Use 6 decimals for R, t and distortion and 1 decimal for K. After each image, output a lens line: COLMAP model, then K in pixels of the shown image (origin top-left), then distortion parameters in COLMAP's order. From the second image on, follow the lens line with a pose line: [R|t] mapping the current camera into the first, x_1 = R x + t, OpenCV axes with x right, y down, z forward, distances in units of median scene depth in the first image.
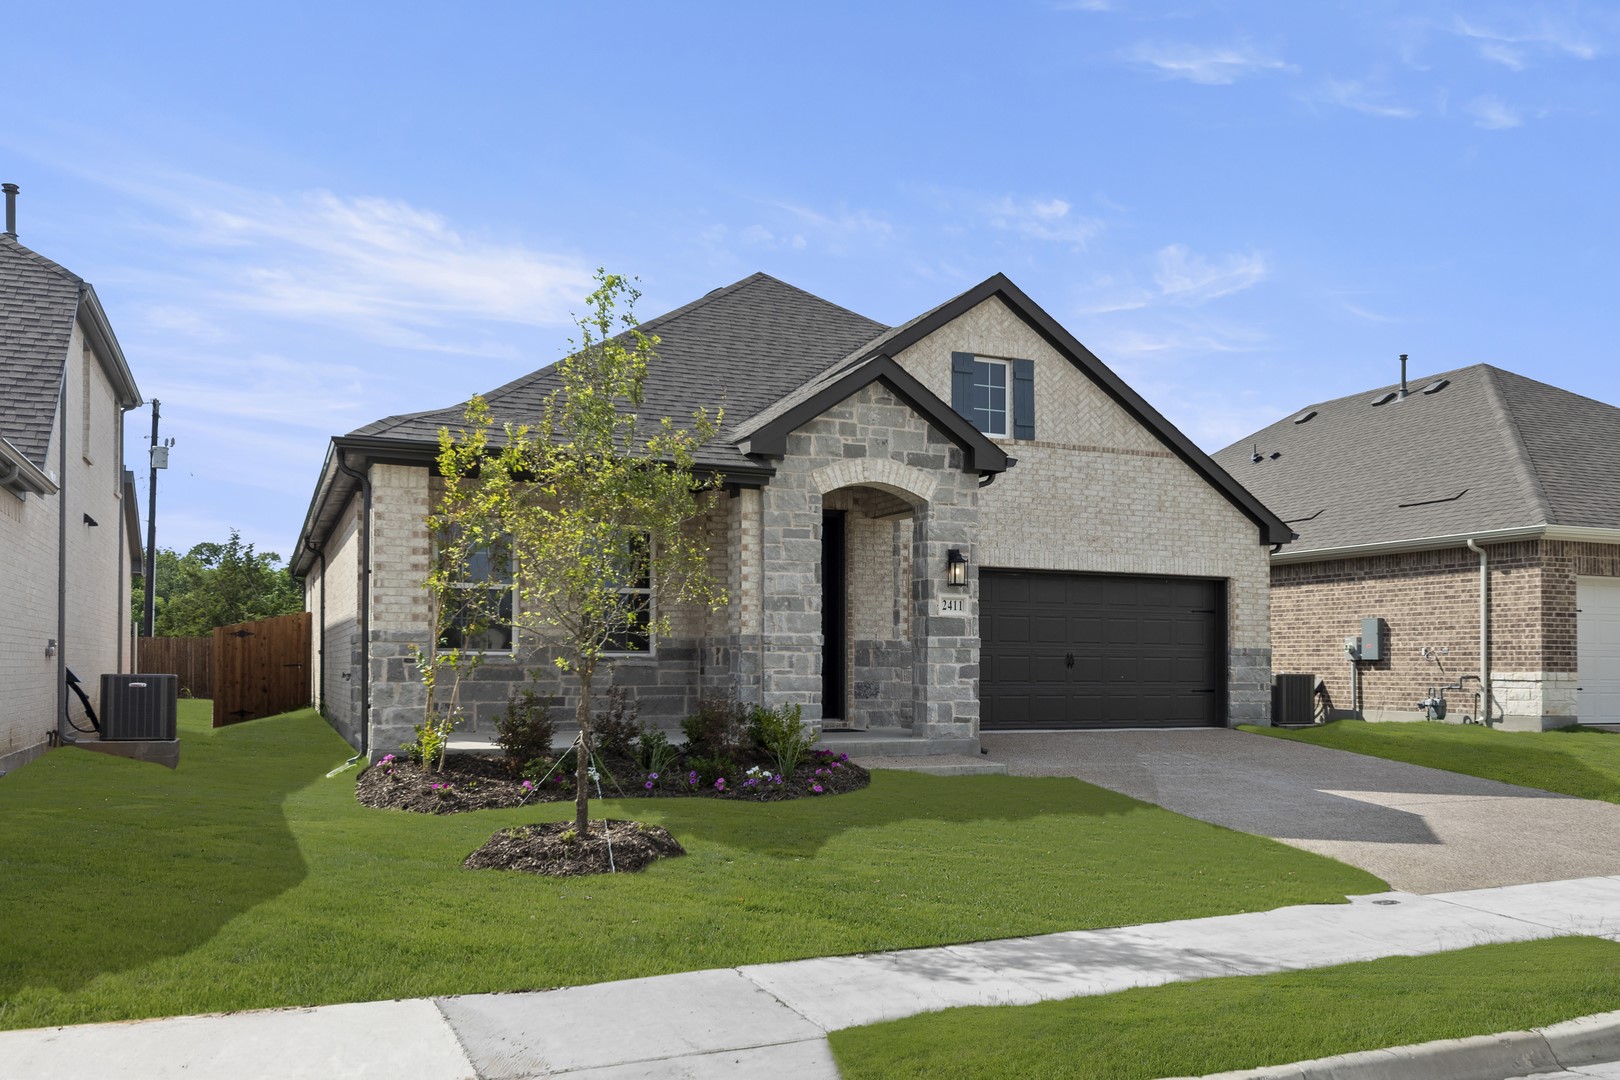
lens RADIAL K [[1134.3, 0, 810.1], [0, 1134.3, 549.3], [0, 0, 1]] dist [0.003240, -0.000035]
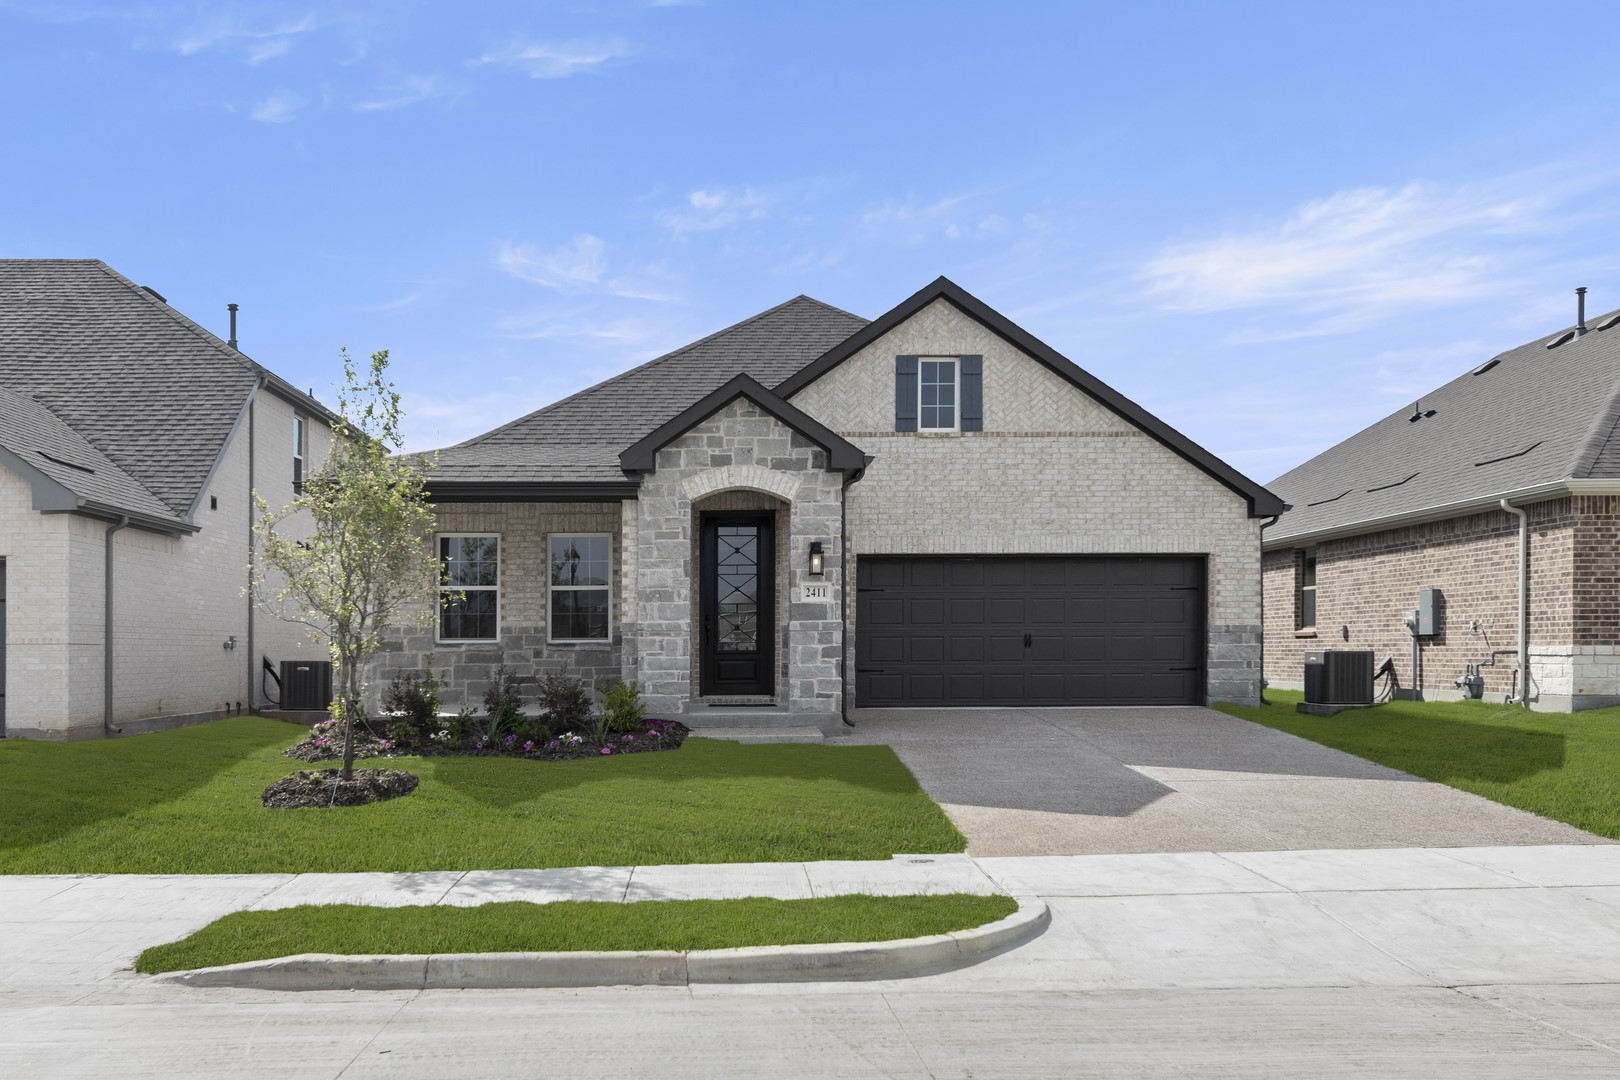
lens RADIAL K [[1090.0, 0, 810.0], [0, 1090.0, 540.0], [0, 0, 1]] dist [0.001591, -0.001032]
pose [[0.939321, -0.045983, -0.339943, 0.384523], [0.046263, 0.998903, -0.007286, 0.004476], [0.339905, -0.008883, 0.940418, -0.003193]]
